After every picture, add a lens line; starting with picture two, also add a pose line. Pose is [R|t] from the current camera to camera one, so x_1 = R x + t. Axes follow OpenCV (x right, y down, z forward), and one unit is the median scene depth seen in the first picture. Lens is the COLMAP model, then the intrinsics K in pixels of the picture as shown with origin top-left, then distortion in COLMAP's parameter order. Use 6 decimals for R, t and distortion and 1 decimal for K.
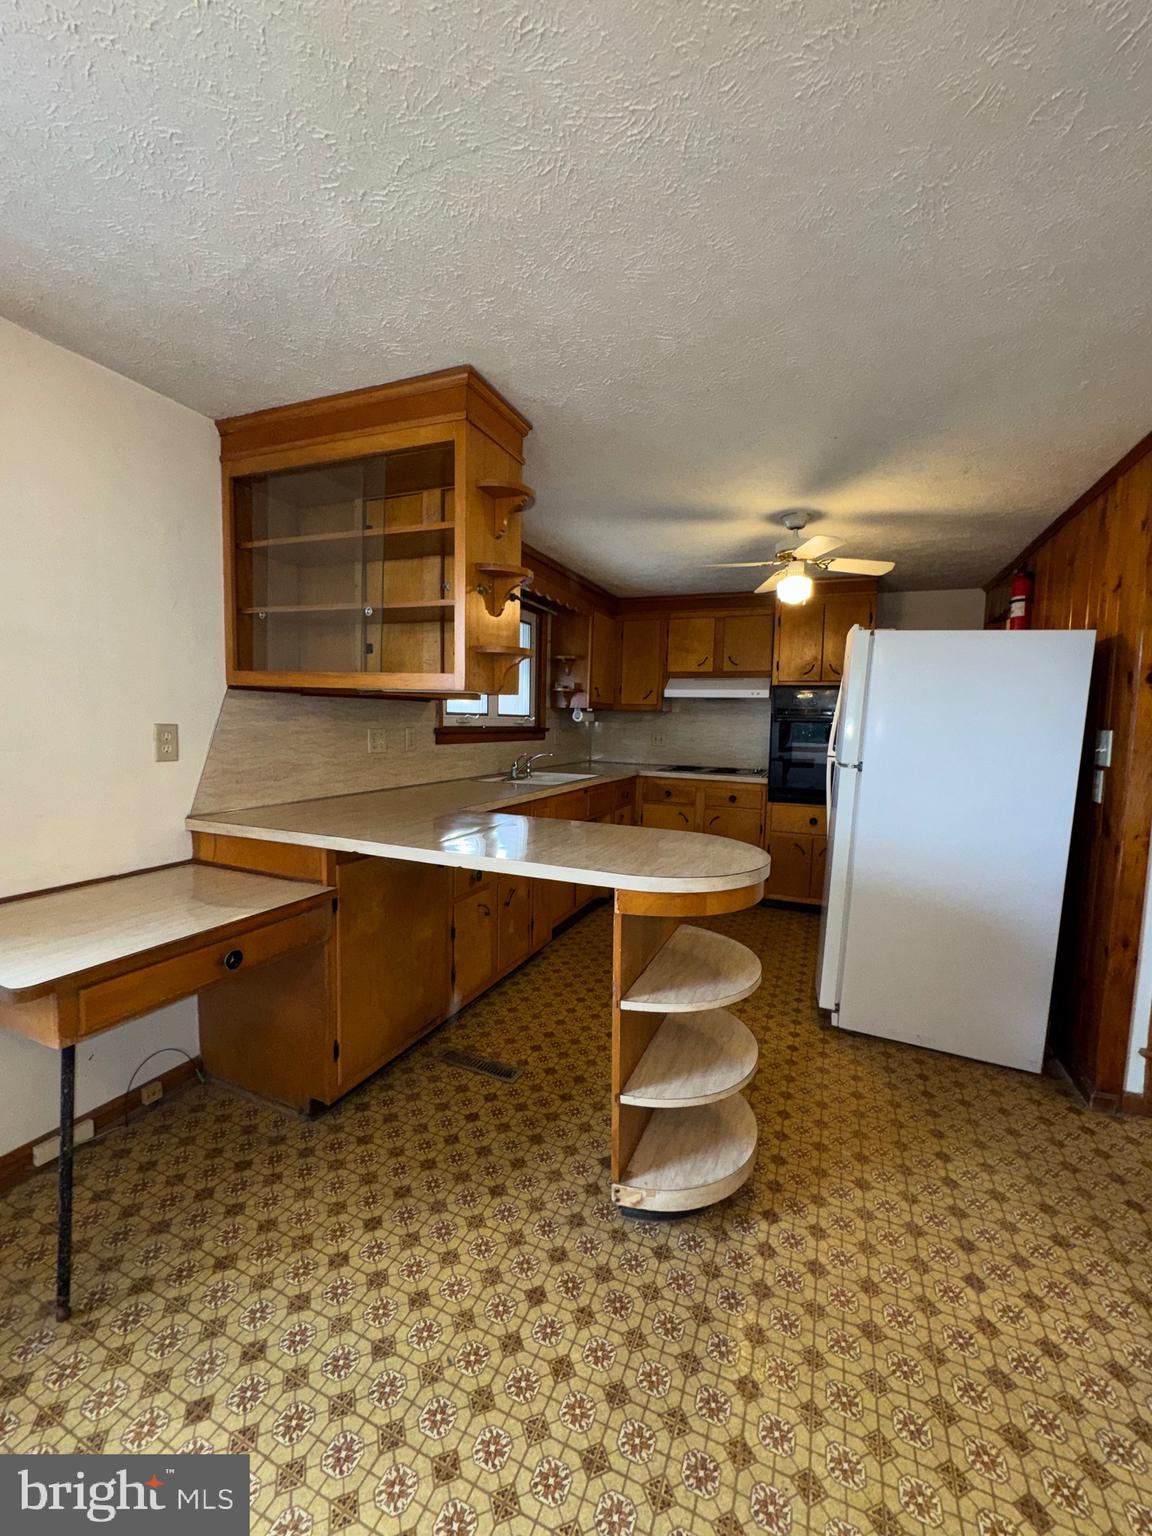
lens RADIAL K [[610.5, 0, 578.8], [0, 610.5, 767.3], [0, 0, 1]] dist [-0.002415, 0.000306]
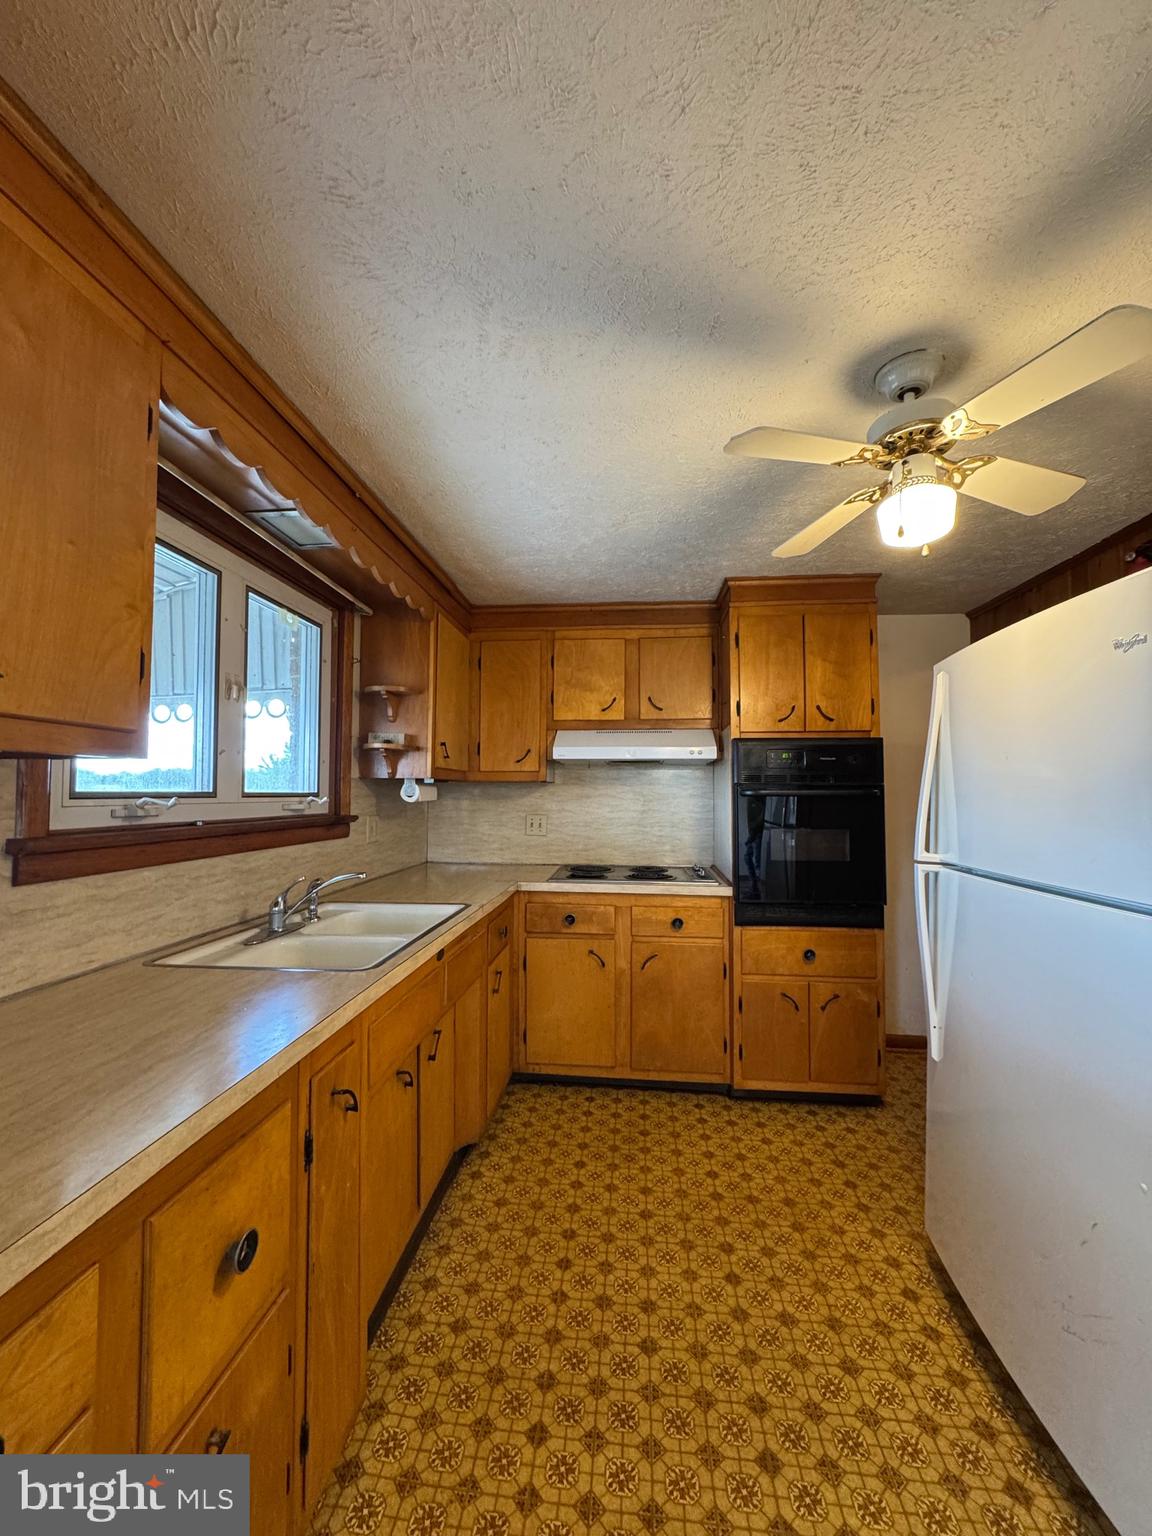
lens RADIAL K [[610.5, 0, 577.1], [0, 610.5, 768.8], [0, 0, 1]] dist [-0.002415, 0.000306]
pose [[0.955795, -0.008266, 0.293916, -0.020447], [0.041448, 0.993411, -0.106846, -0.039199], [-0.291097, 0.114305, 0.949841, 0.417283]]
